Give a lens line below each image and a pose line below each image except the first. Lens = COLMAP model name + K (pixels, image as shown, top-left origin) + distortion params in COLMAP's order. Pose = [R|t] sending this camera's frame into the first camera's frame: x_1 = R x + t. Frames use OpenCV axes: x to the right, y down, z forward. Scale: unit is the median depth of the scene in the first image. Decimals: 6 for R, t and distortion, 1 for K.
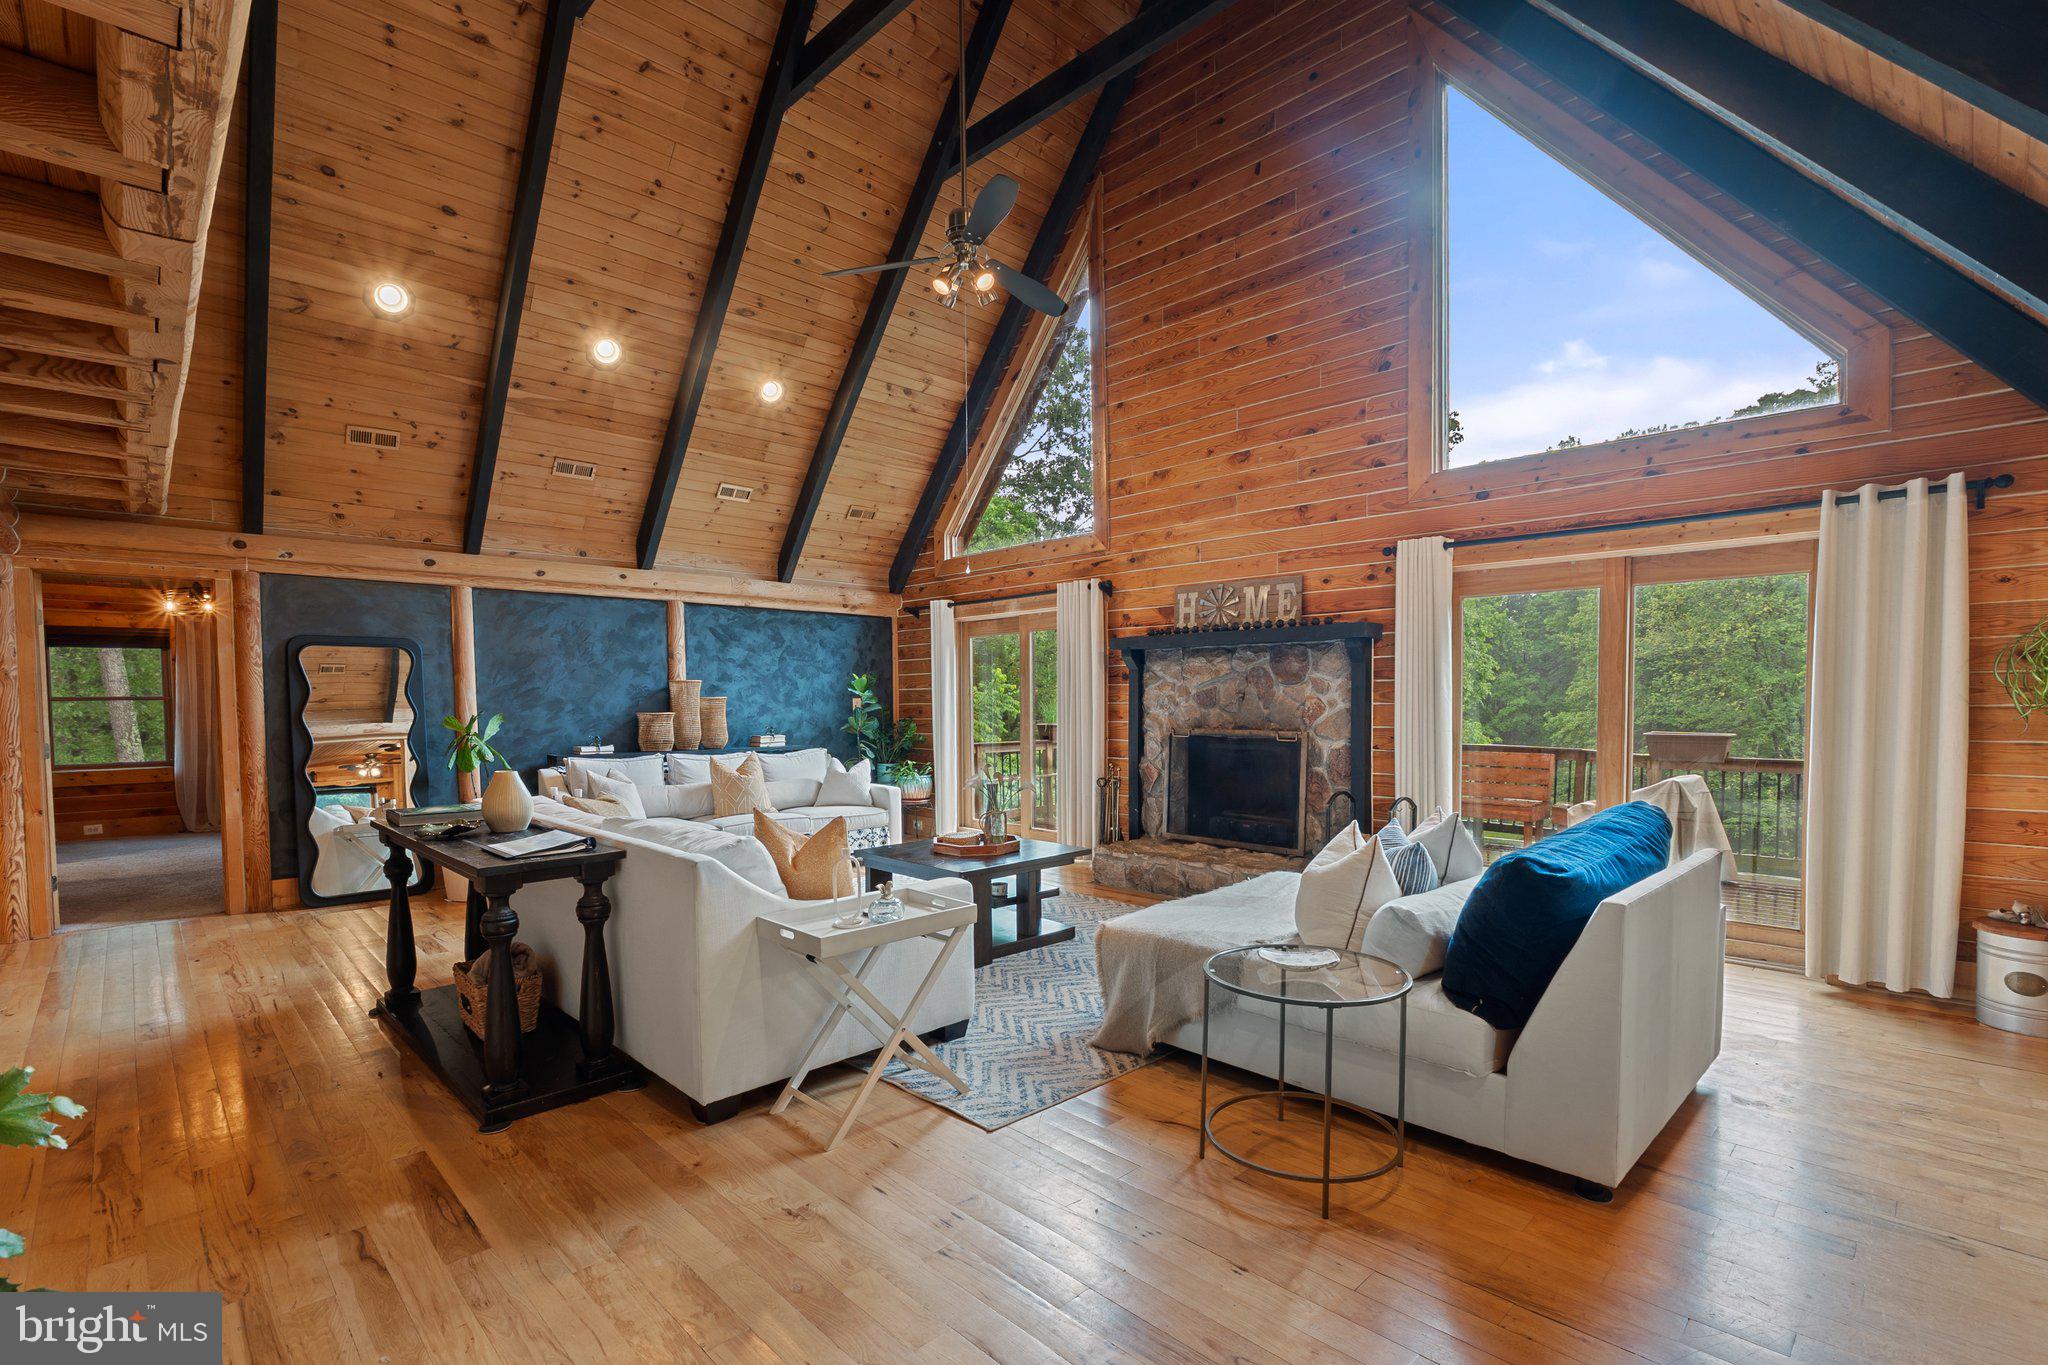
lens RADIAL K [[938.1, 0, 1024.9], [0, 938.1, 748.4], [0, 0, 1]] dist [-0.000685, -0.000484]
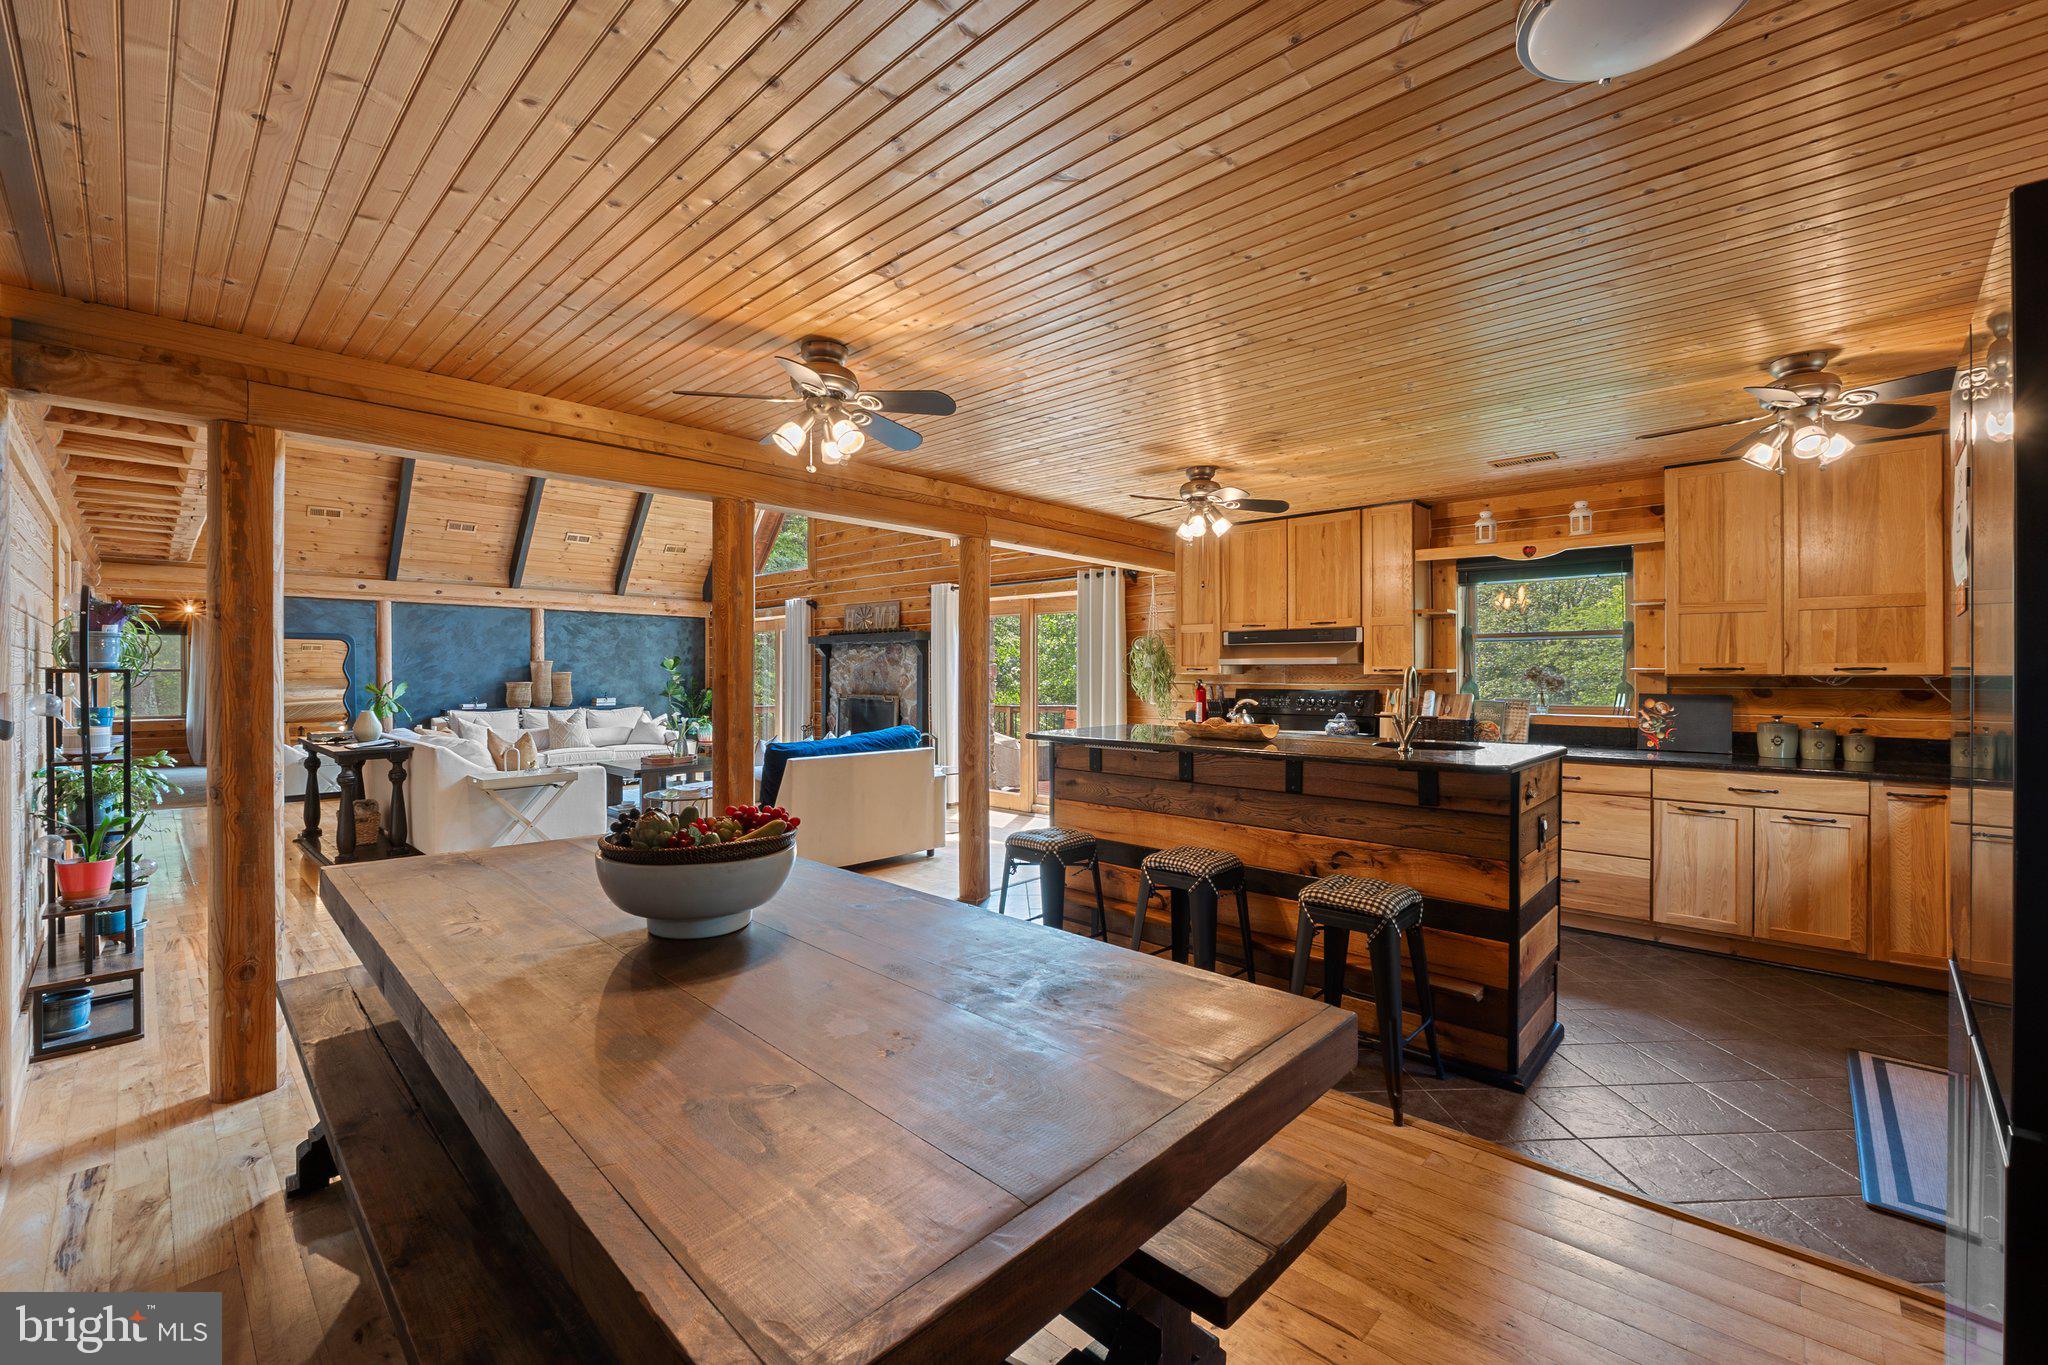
lens RADIAL K [[847.6, 0, 1024.0], [0, 847.6, 682.5], [0, 0, 1]] dist [-0.002493, 0.000066]
pose [[0.998986, 0.005037, 0.044735, 0.386173], [-0.003160, 0.999116, -0.041926, 0.018547], [-0.044906, 0.041742, 0.998119, -0.433264]]
